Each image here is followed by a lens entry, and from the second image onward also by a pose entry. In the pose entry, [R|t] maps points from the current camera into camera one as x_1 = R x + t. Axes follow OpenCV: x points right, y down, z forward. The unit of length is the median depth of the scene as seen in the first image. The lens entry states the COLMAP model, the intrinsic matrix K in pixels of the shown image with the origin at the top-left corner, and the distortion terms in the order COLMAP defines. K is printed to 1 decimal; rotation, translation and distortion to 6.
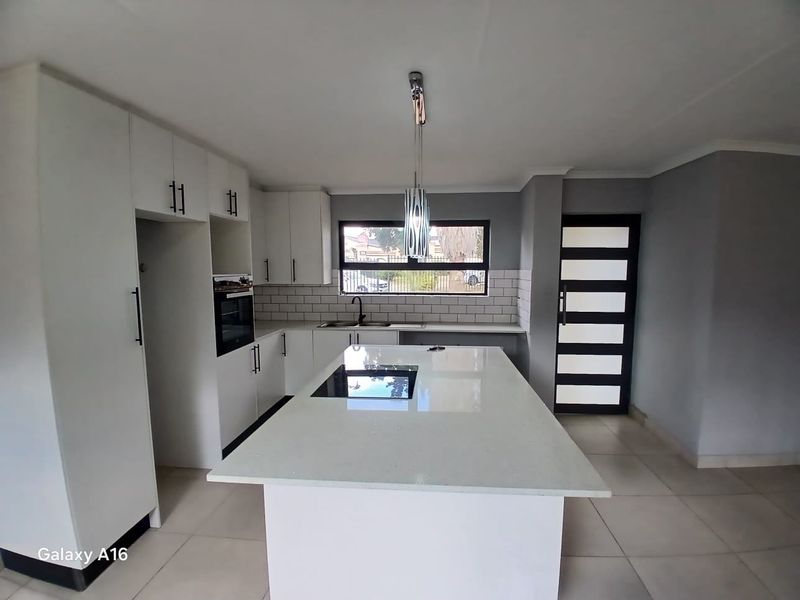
lens RADIAL K [[396.9, 0, 408.4], [0, 396.9, 308.4], [0, 0, 1]] dist [0.010973, -0.050906]
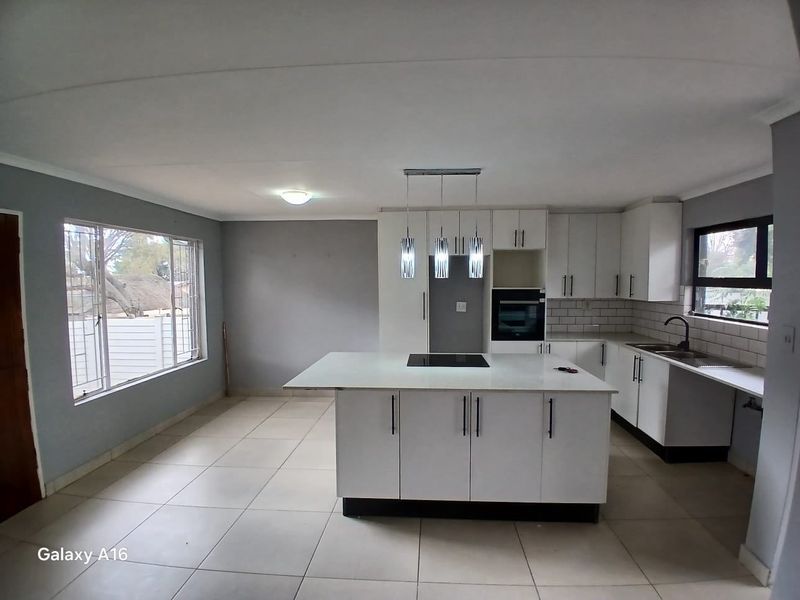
lens RADIAL K [[396.9, 0, 408.4], [0, 396.9, 308.4], [0, 0, 1]] dist [0.010973, -0.050906]
pose [[0.020502, 0.072771, -0.997138, 0.700799], [-0.101214, 0.992375, 0.070343, -0.051712], [0.994653, 0.099482, 0.027711, 0.410179]]
